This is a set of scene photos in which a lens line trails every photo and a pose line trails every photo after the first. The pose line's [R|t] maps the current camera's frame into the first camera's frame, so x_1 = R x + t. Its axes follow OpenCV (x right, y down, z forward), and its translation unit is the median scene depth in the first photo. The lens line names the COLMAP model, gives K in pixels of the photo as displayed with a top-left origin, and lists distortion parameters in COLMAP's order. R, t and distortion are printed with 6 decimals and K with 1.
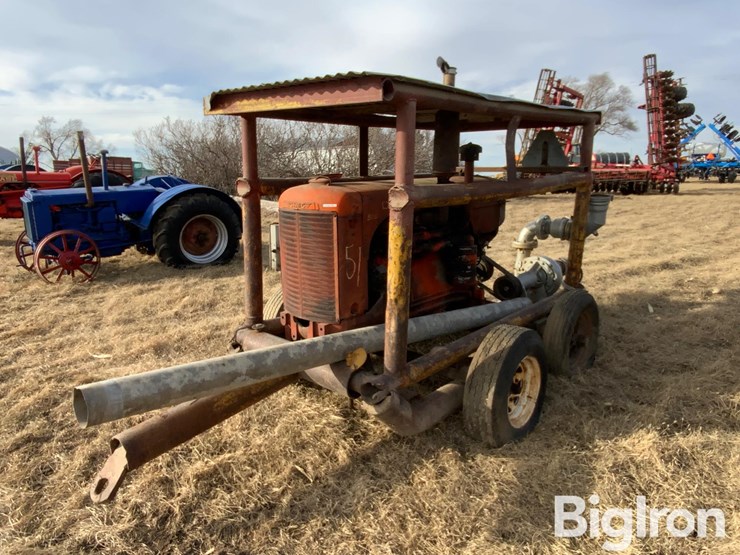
lens RADIAL K [[517.3, 0, 370.3], [0, 517.3, 280.1], [0, 0, 1]] dist [-0.009590, -0.001980]
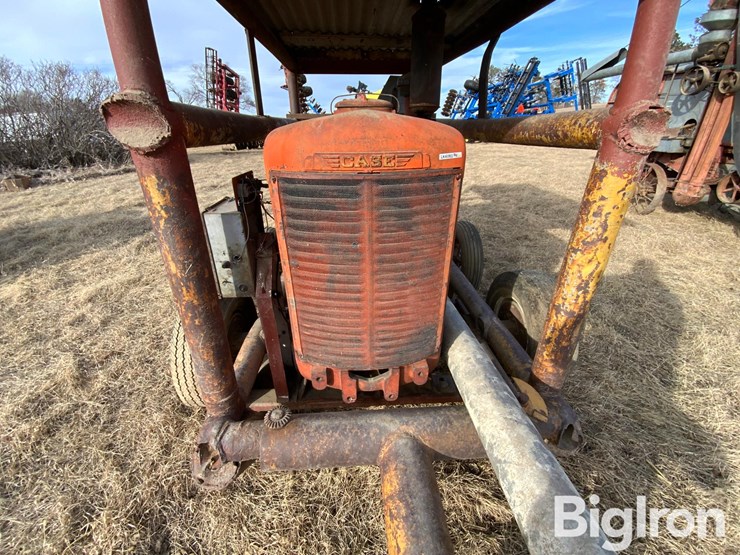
lens RADIAL K [[295.5, 0, 368.9], [0, 295.5, 279.2], [0, 0, 1]] dist [-0.007030, -0.001885]
pose [[0.684020, -0.327286, 0.651921, -0.053952], [0.159518, 0.939181, 0.304128, -0.020686], [-0.711808, -0.104036, 0.694627, 0.133507]]
